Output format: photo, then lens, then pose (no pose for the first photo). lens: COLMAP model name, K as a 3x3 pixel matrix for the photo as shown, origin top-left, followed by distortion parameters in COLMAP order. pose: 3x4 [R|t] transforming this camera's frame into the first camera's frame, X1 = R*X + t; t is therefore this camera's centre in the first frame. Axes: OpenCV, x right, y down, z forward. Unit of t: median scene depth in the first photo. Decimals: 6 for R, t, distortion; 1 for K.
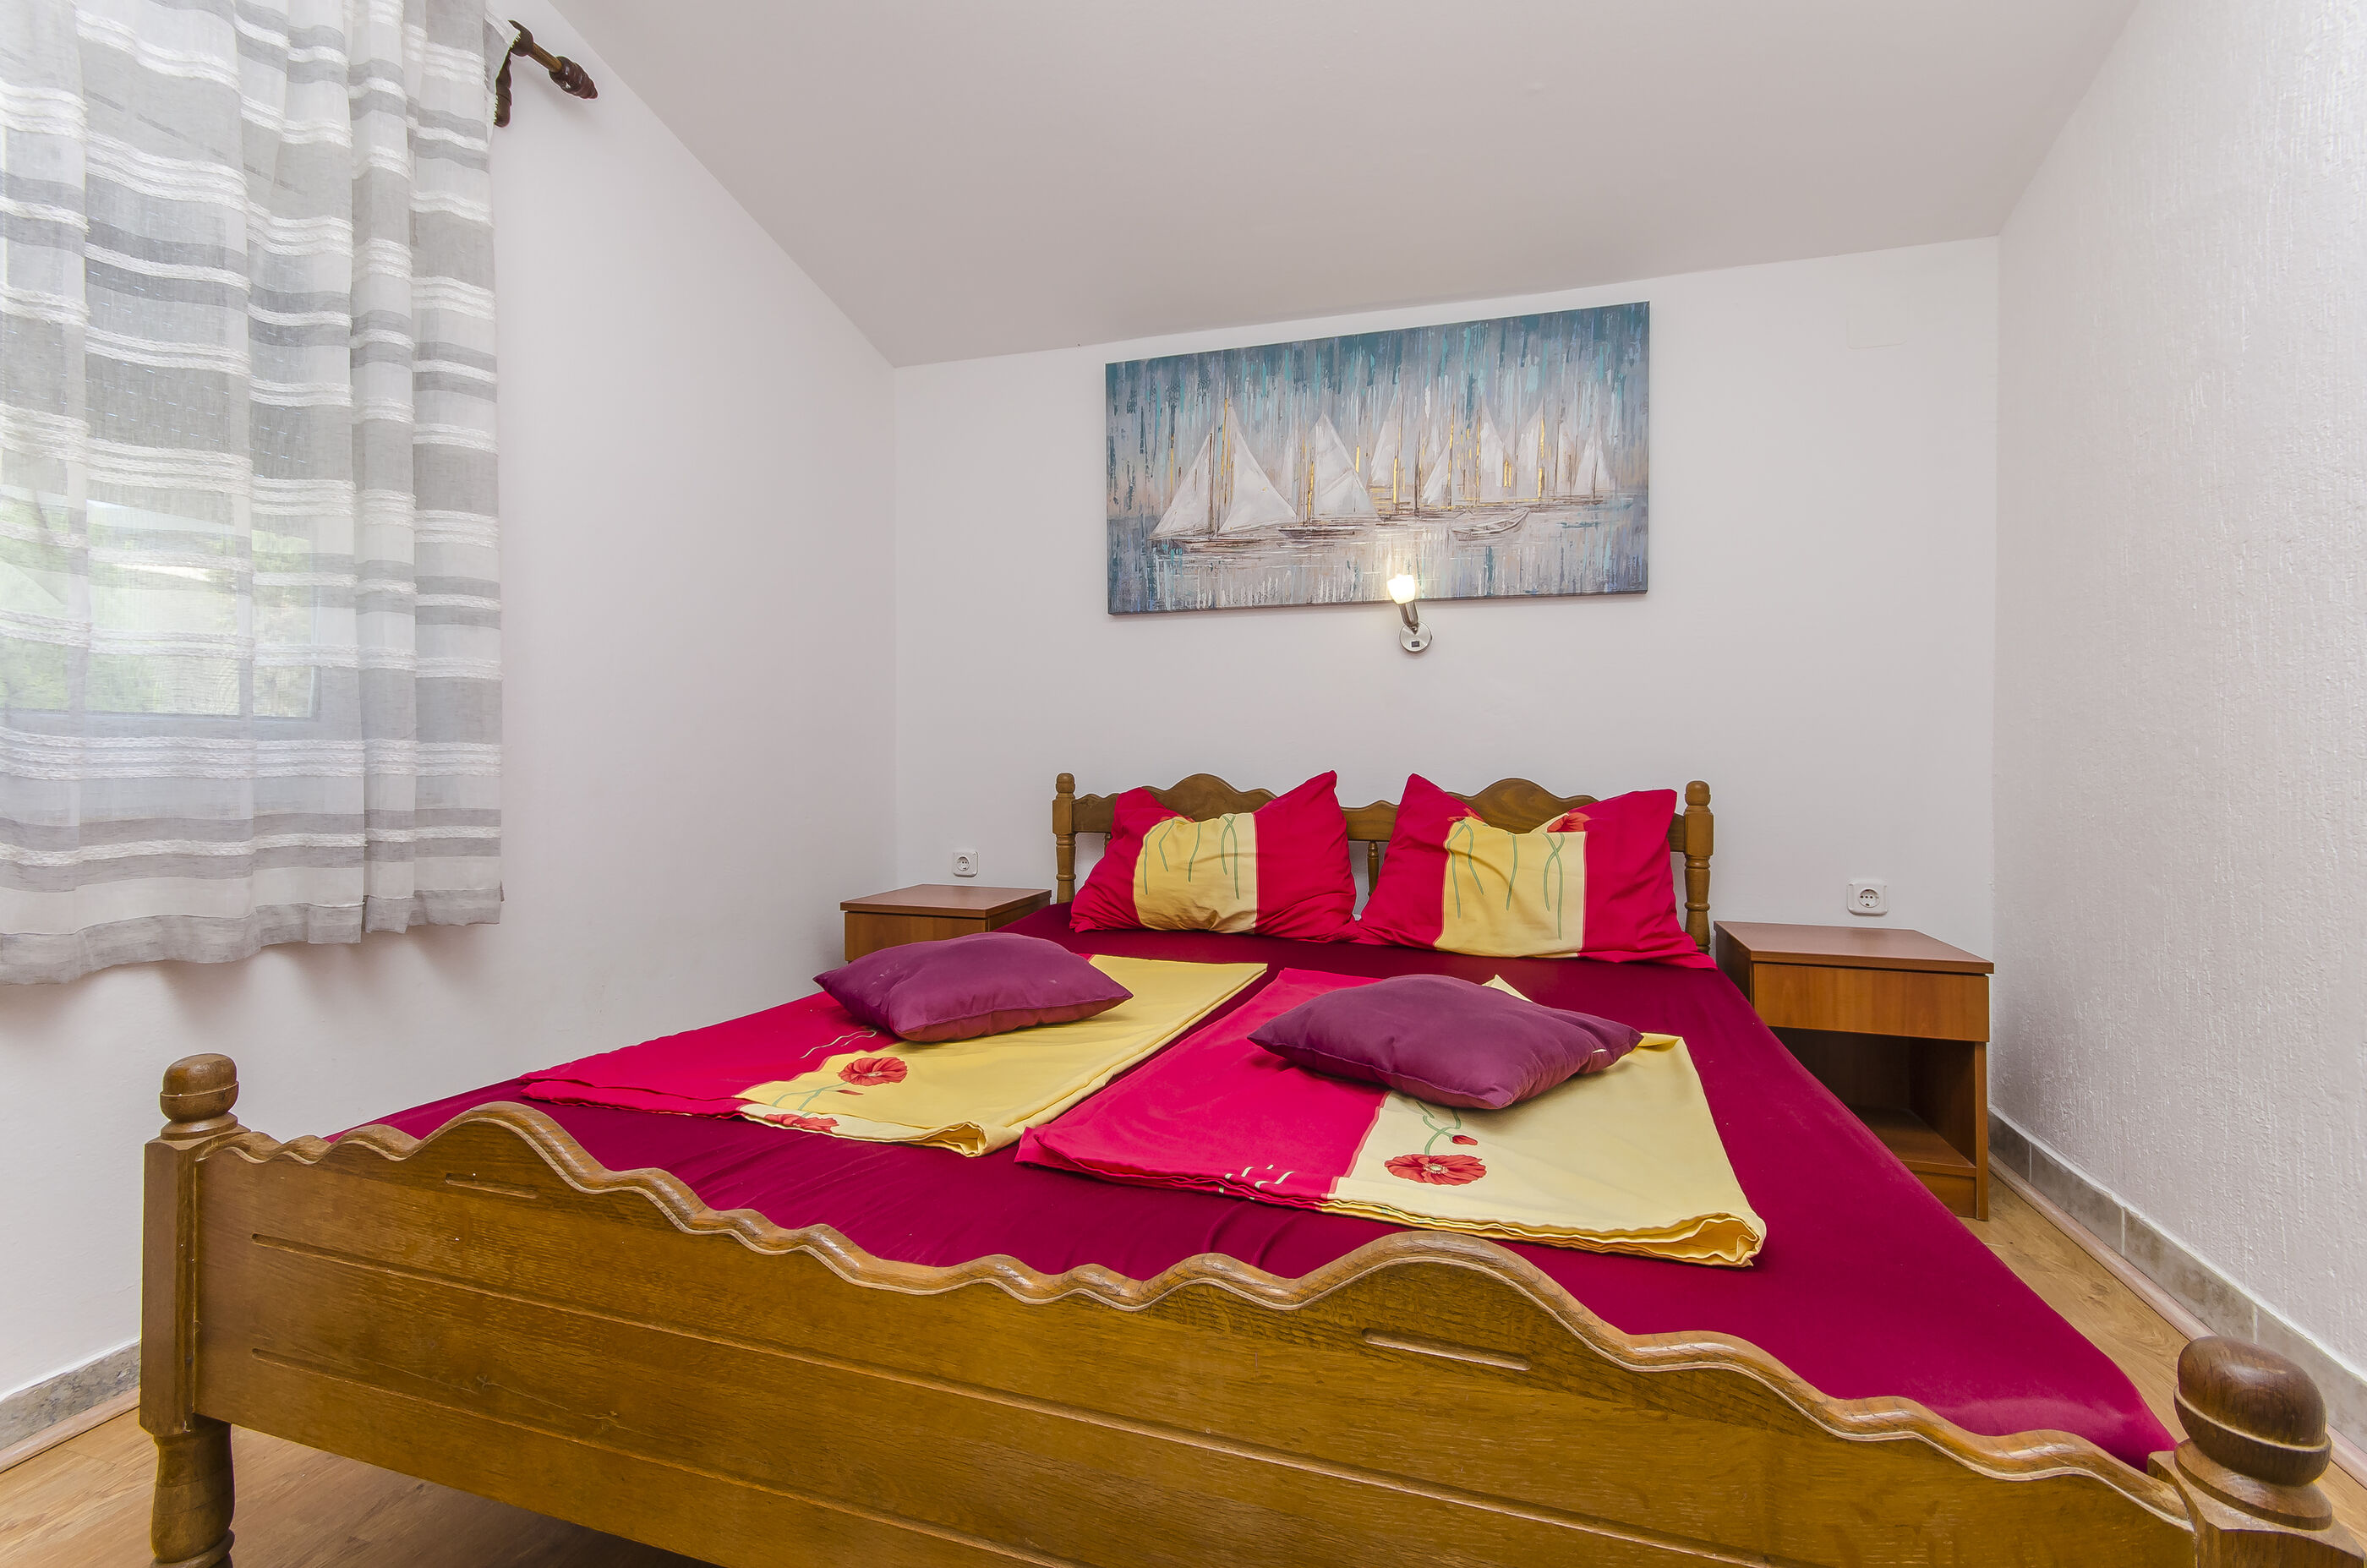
lens RADIAL K [[1049.2, 0, 1179.7], [0, 1049.2, 748.7], [0, 0, 1]] dist [0.007868, -0.001591]
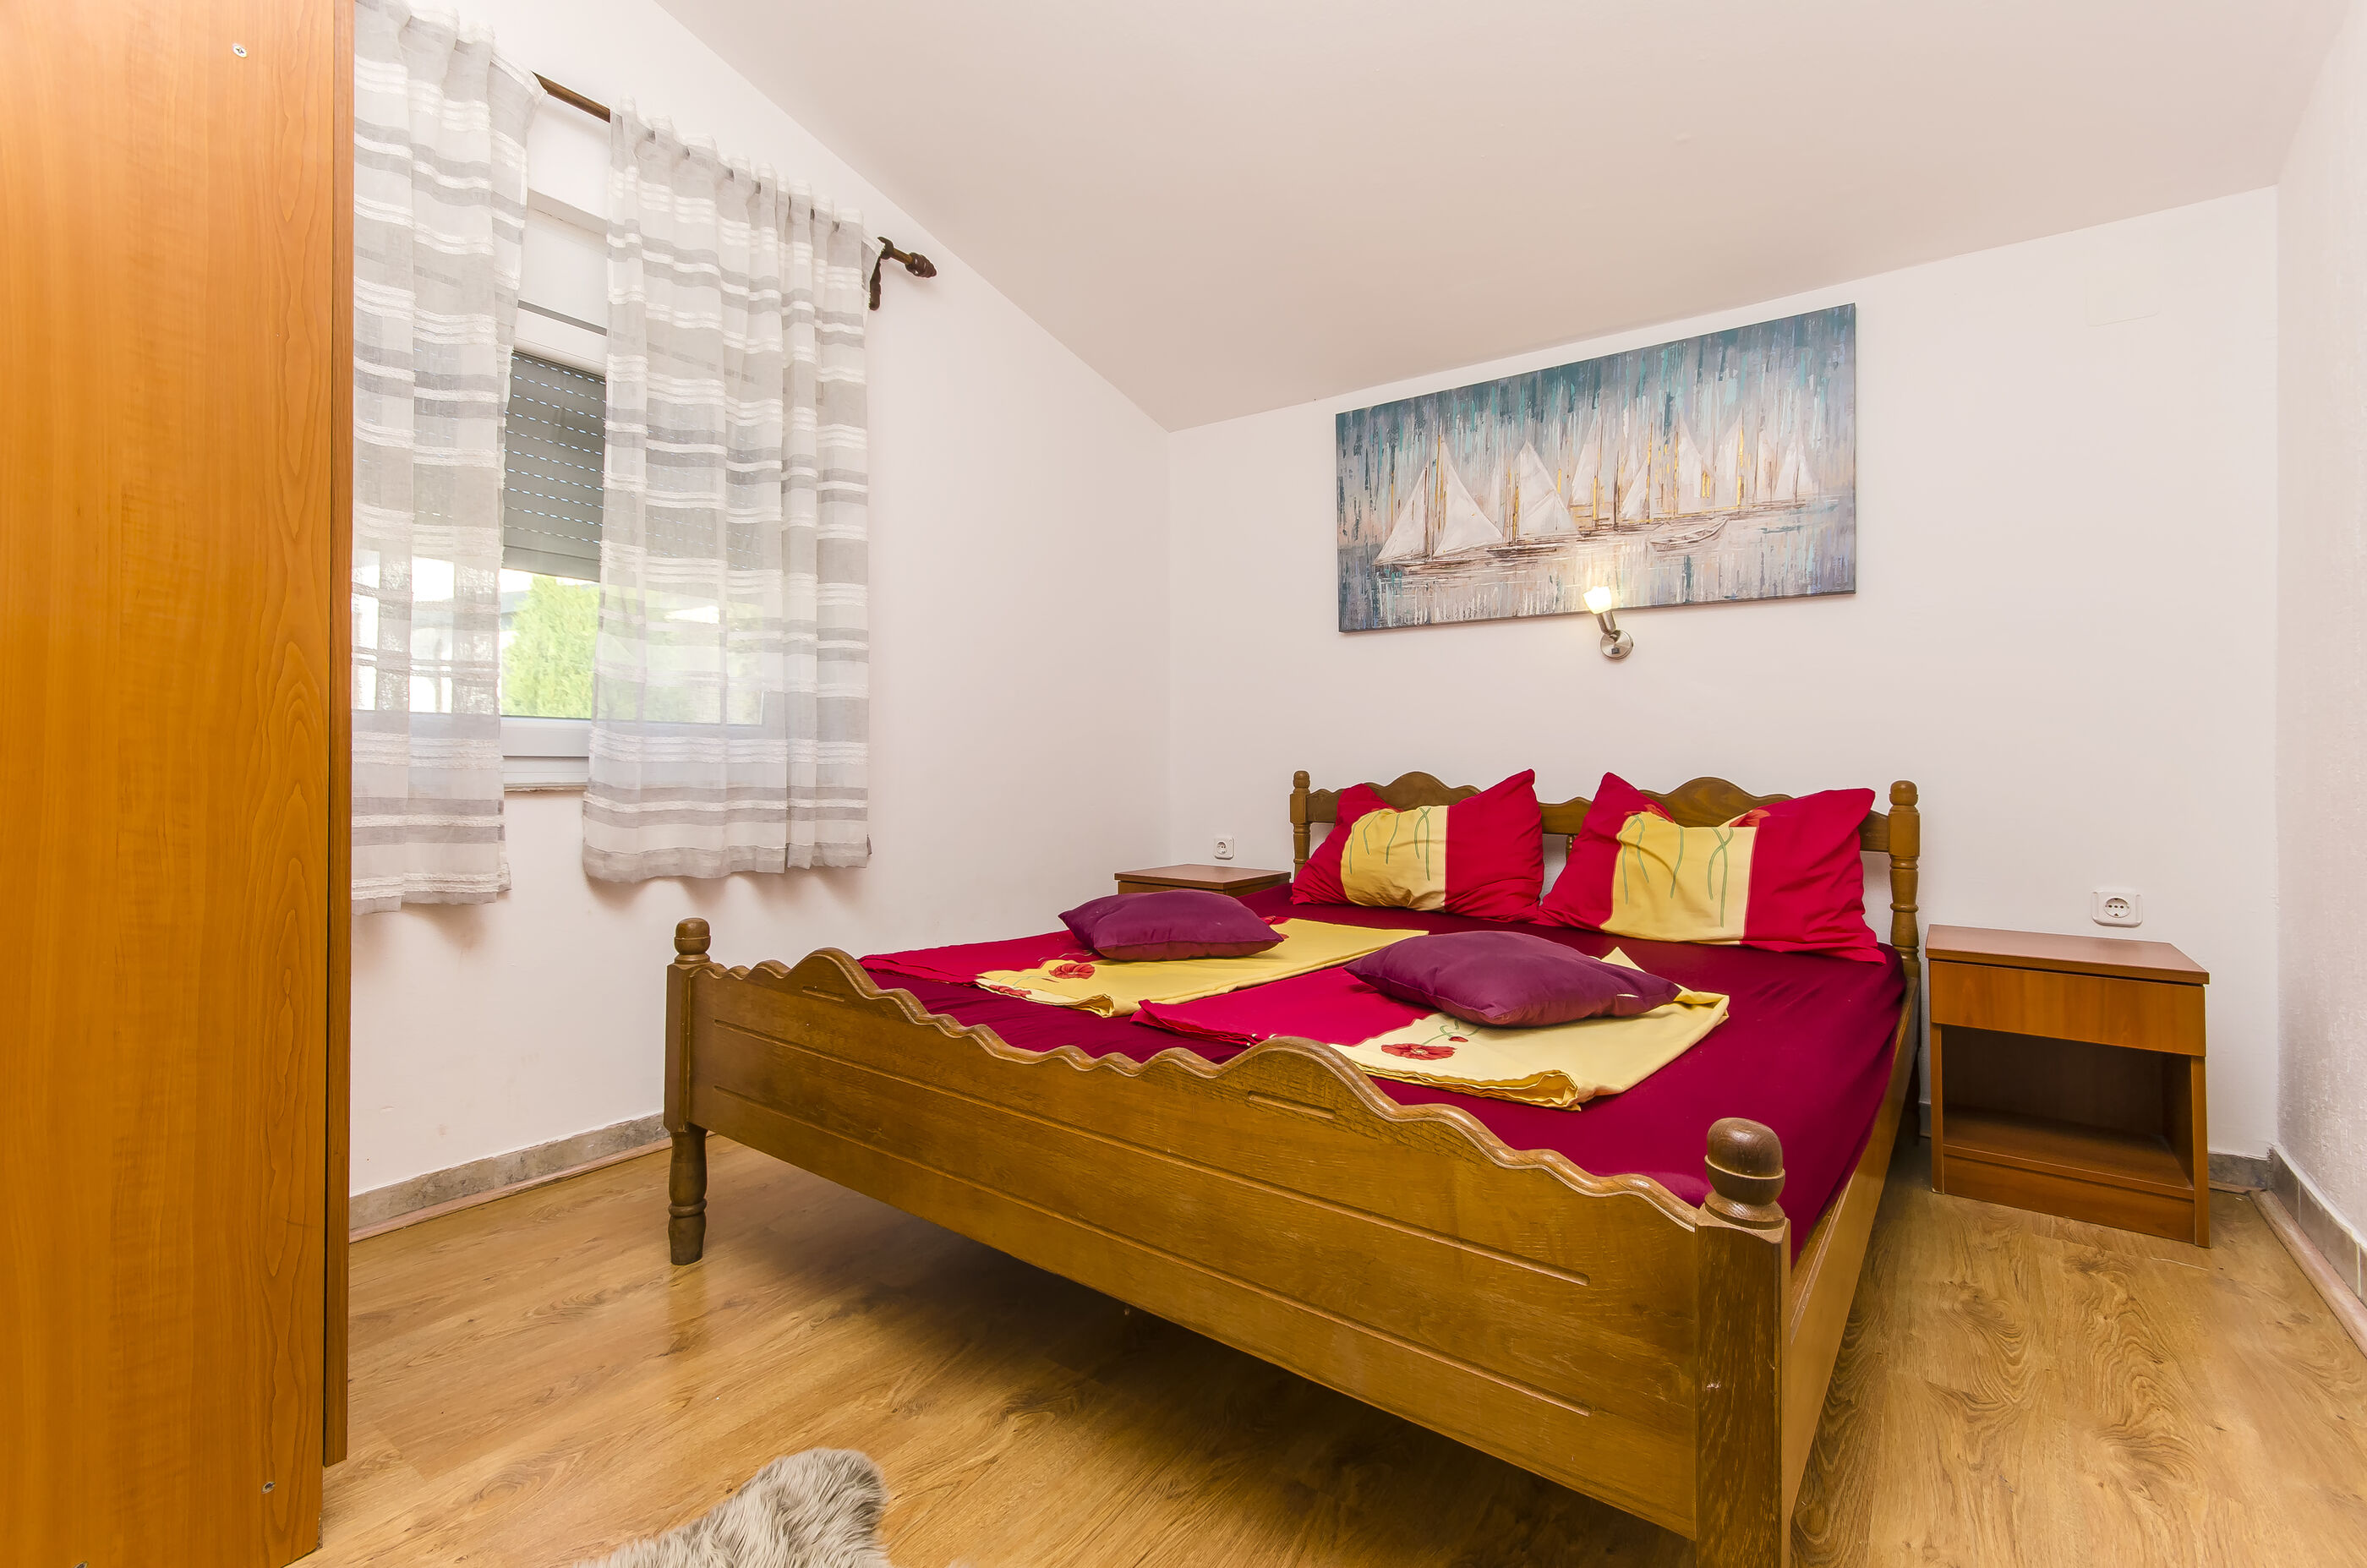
lens RADIAL K [[1049.2, 0, 1179.7], [0, 1049.2, 748.7], [0, 0, 1]] dist [0.007868, -0.001591]
pose [[0.944190, 0.000012, -0.329401, 0.175074], [-0.003036, 0.999958, -0.008666, 0.011152], [0.329387, 0.009182, 0.944150, -0.163352]]
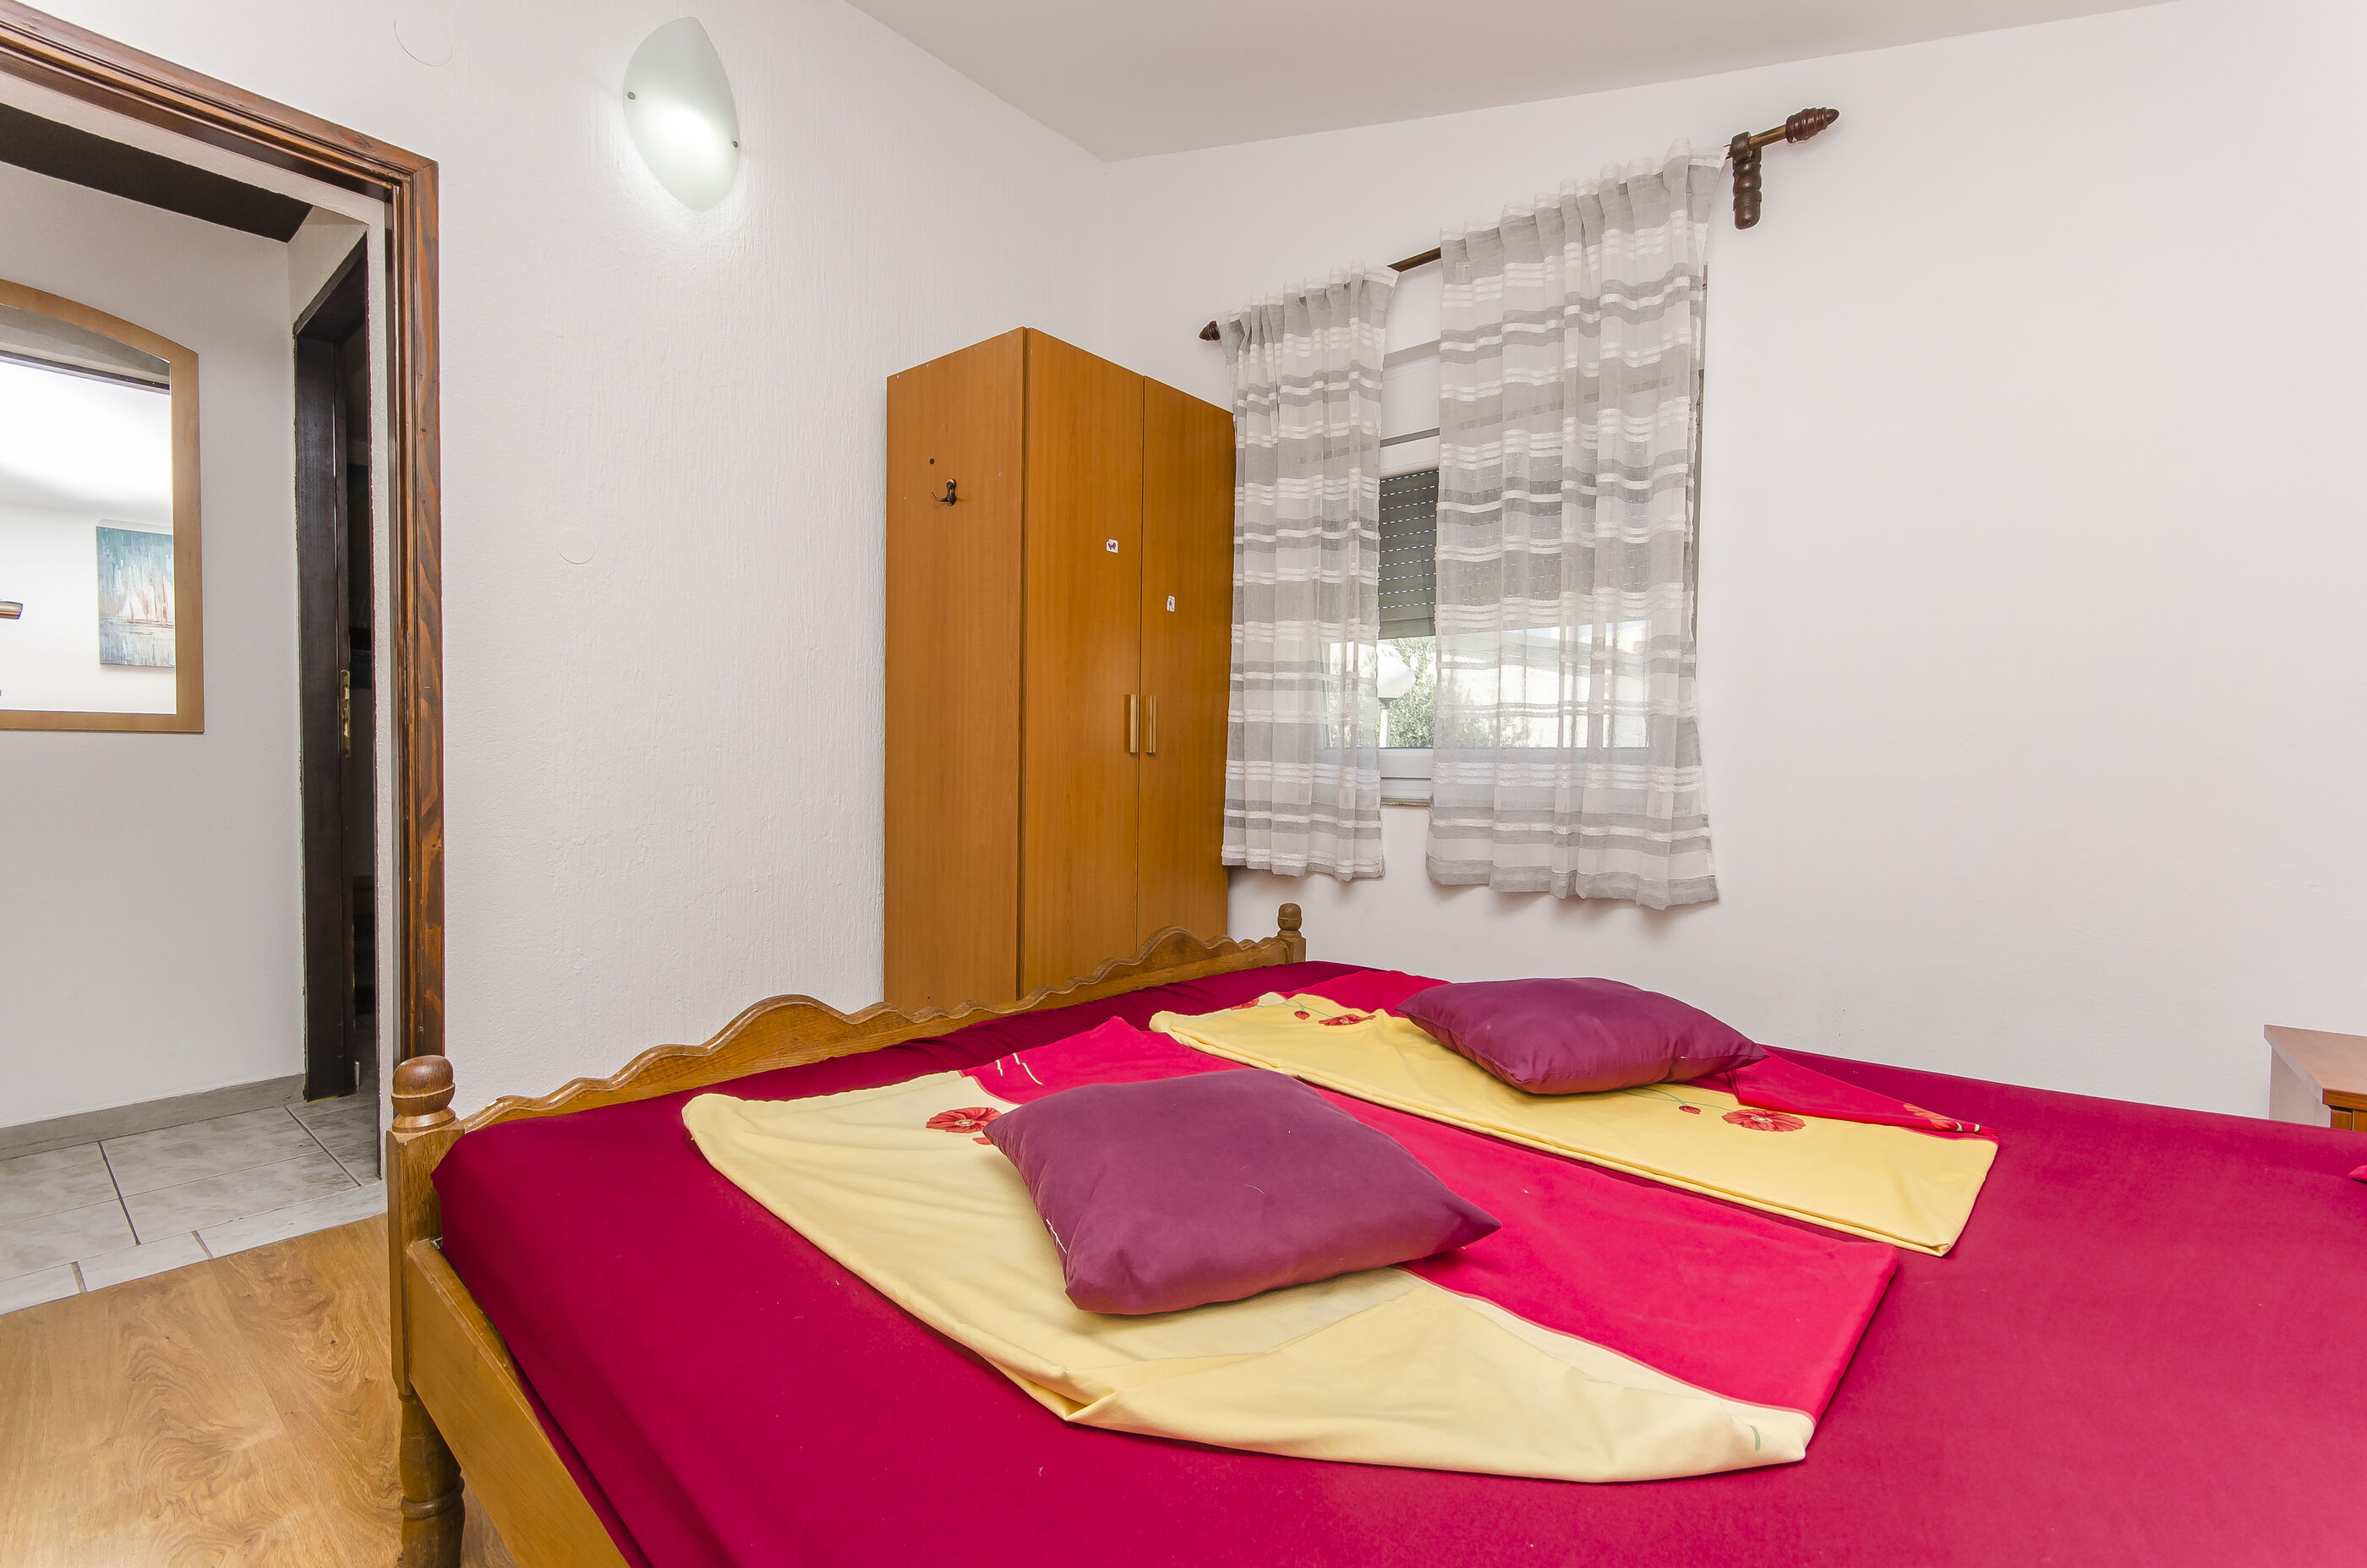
lens RADIAL K [[1037.0, 0, 1189.6], [0, 1037.0, 793.5], [0, 0, 1]] dist [0.008079, -0.003899]
pose [[-0.414496, 0.015916, -0.909912, 0.525477], [-0.012575, 0.999651, 0.023213, 0.004557], [0.909964, 0.021064, -0.414151, 0.754664]]
